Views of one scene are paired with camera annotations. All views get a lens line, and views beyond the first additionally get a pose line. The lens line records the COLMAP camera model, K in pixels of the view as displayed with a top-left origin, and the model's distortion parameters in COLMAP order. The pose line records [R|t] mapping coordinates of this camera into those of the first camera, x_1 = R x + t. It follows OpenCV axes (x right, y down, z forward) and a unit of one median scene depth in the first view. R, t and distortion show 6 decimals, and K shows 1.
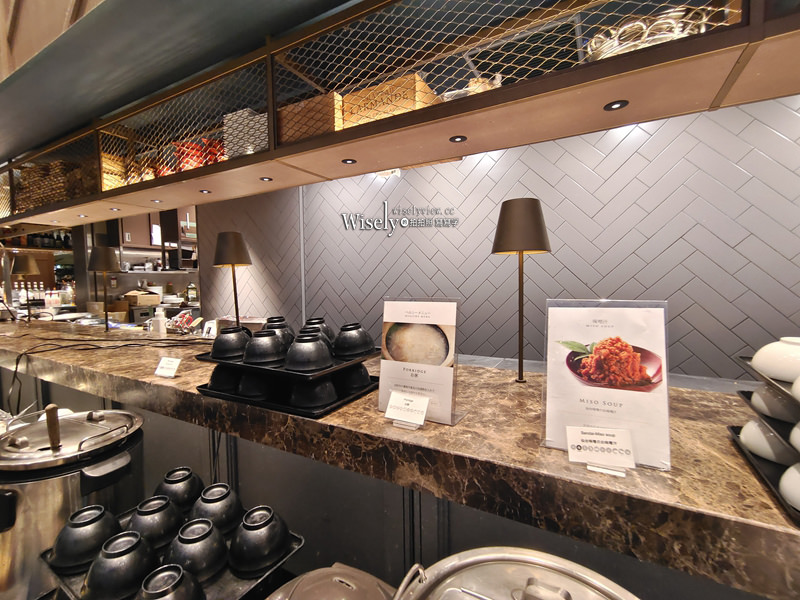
lens RADIAL K [[367.4, 0, 397.9], [0, 367.4, 302.3], [0, 0, 1]] dist [0.018843, -0.000069]
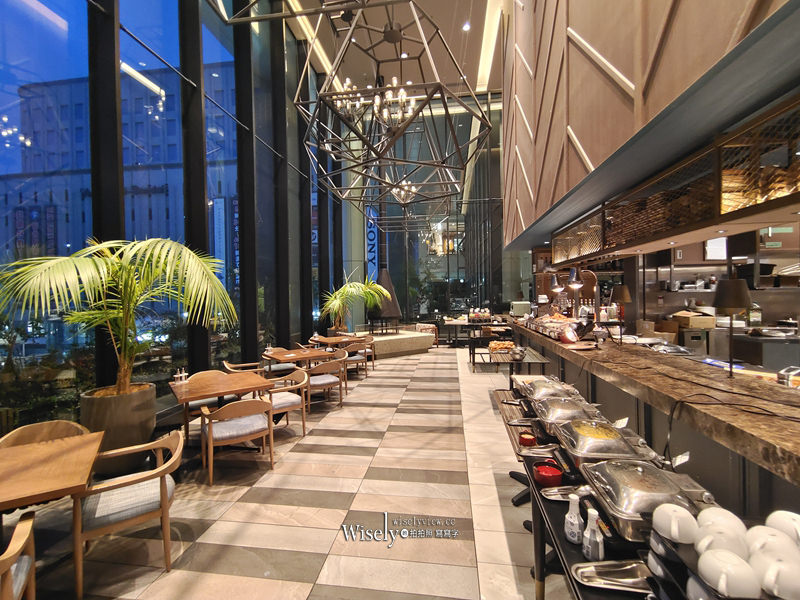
lens RADIAL K [[367.4, 0, 398.4], [0, 367.4, 299.1], [0, 0, 1]] dist [0.018843, -0.000069]
pose [[0.367425, 0.015389, -0.929926, -0.111062], [-0.047764, 0.998856, -0.002343, -0.025809], [0.928826, 0.045278, 0.367740, -0.012596]]
